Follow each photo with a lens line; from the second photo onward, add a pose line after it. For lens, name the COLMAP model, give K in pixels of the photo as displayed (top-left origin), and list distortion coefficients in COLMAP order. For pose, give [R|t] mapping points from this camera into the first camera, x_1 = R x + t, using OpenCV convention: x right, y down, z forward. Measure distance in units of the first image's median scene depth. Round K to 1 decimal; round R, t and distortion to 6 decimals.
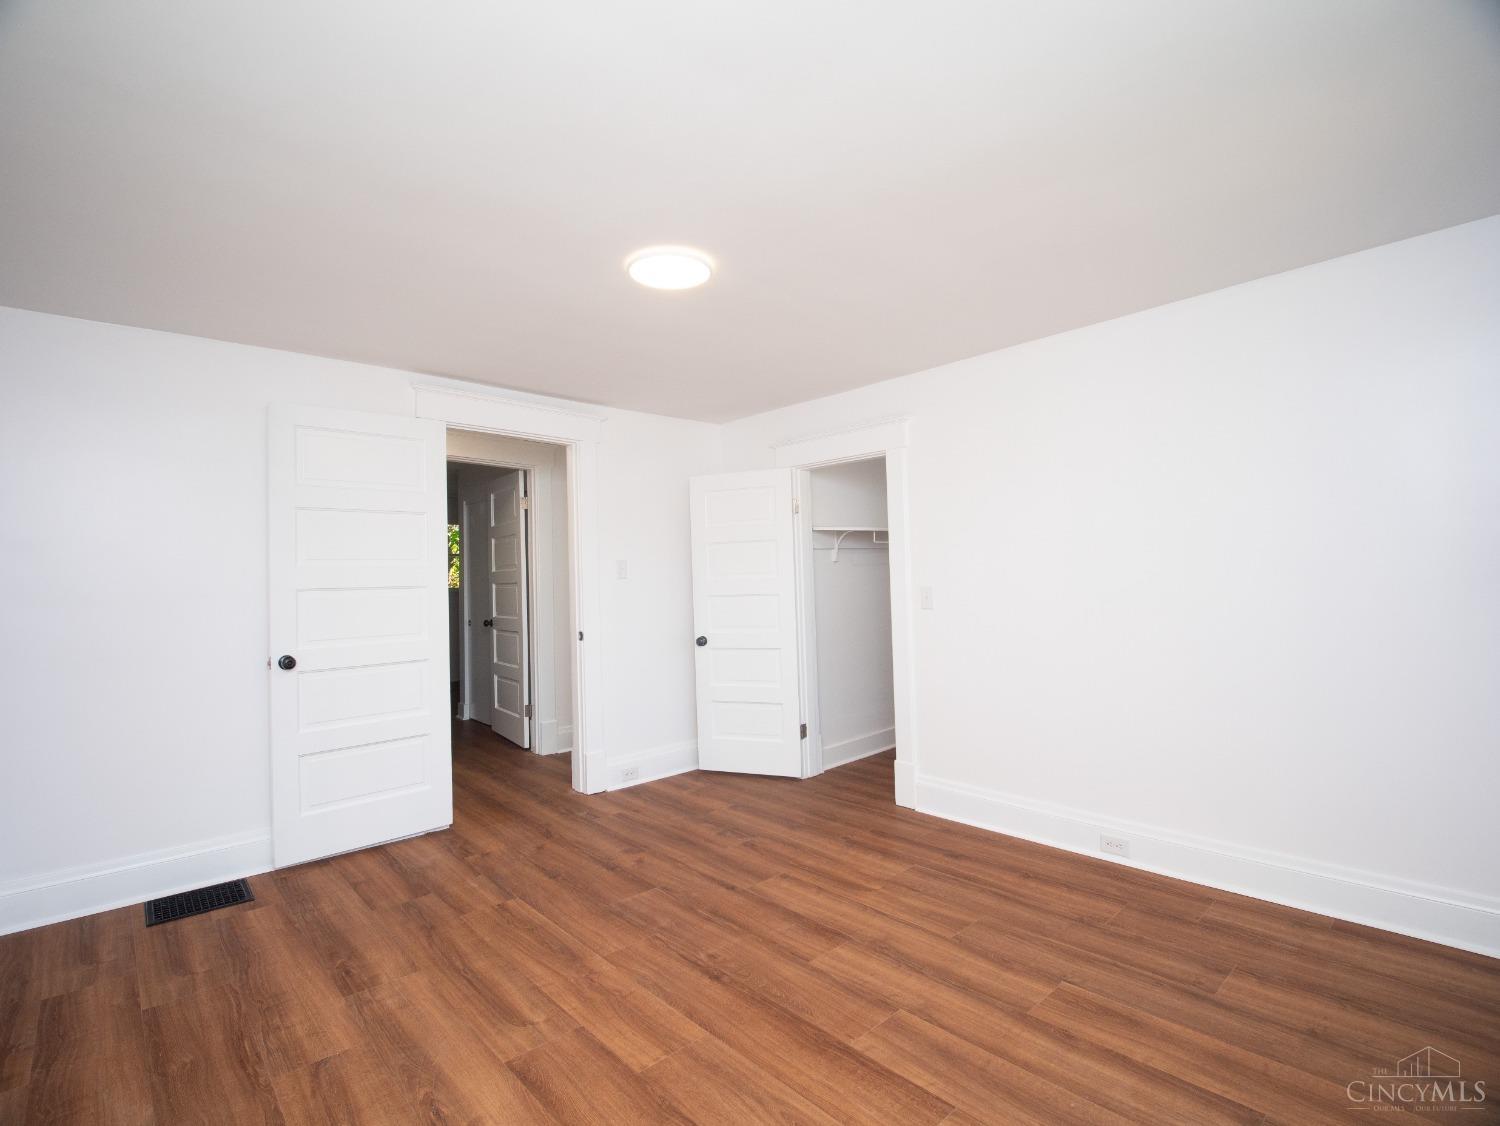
lens RADIAL K [[713.5, 0, 737.1], [0, 713.5, 548.1], [0, 0, 1]] dist [-0.017497, -0.000643]
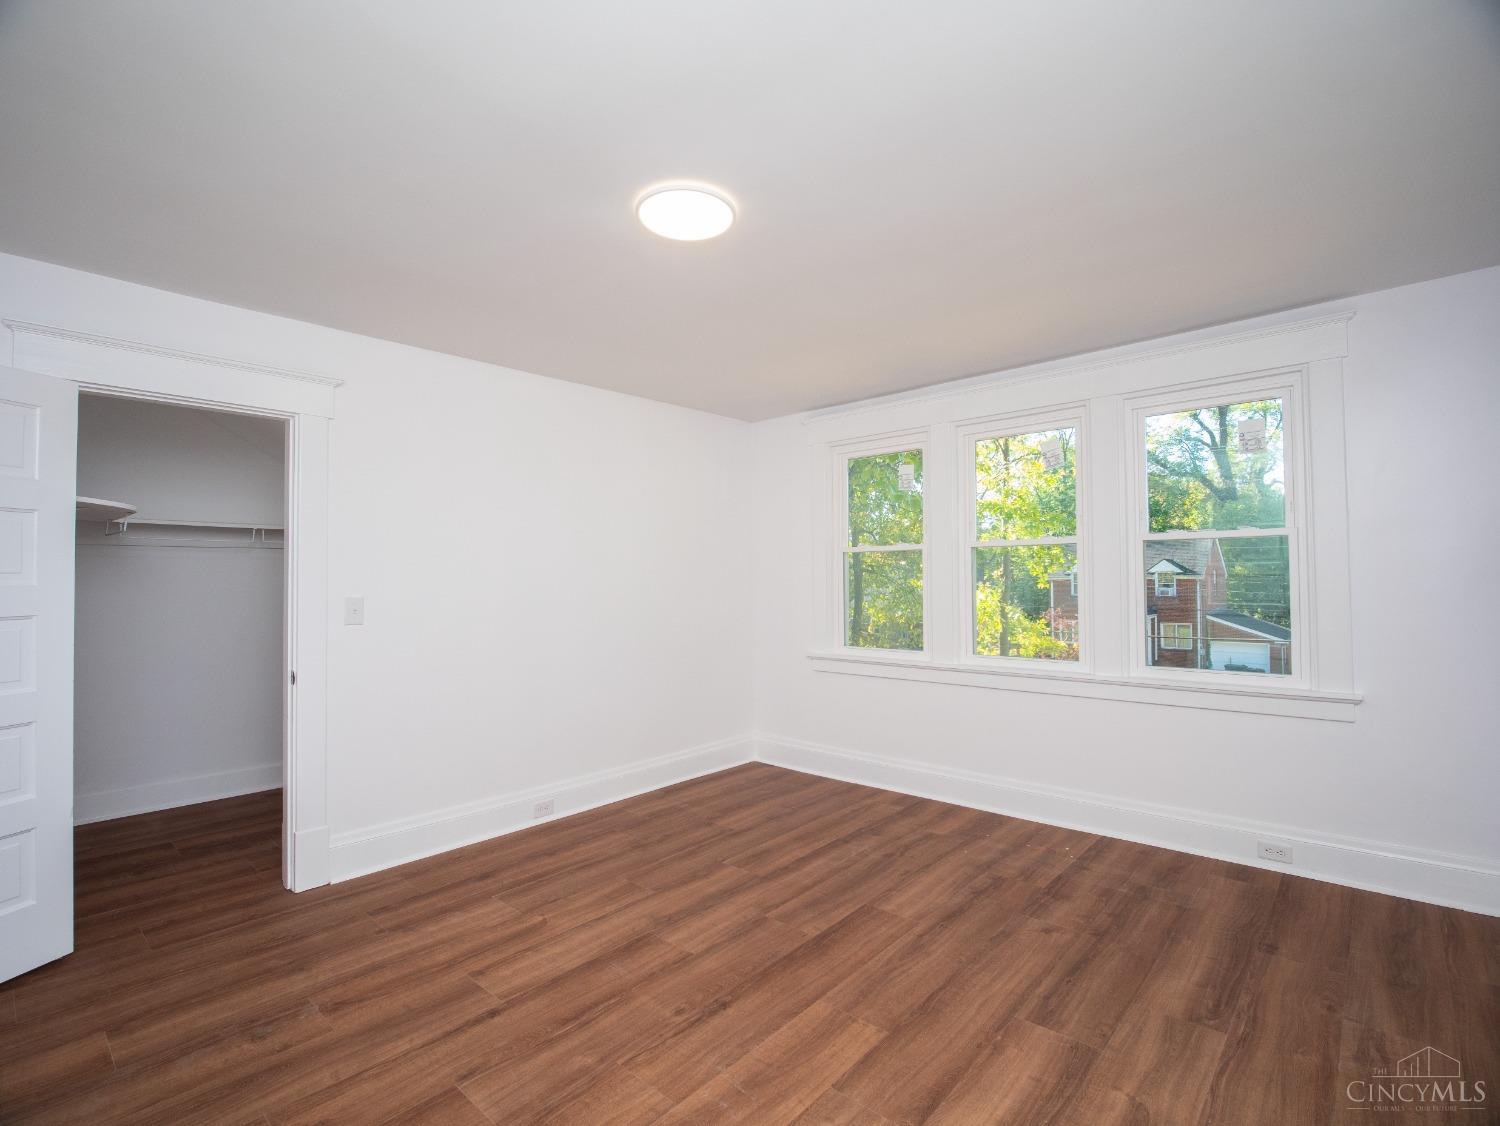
lens RADIAL K [[713.5, 0, 736.4], [0, 713.5, 569.0], [0, 0, 1]] dist [-0.017497, -0.000643]
pose [[-0.092044, 0.037379, 0.995053, -0.854561], [-0.030925, 0.998706, -0.040377, 0.059498], [-0.995275, -0.034488, -0.090769, 0.946002]]
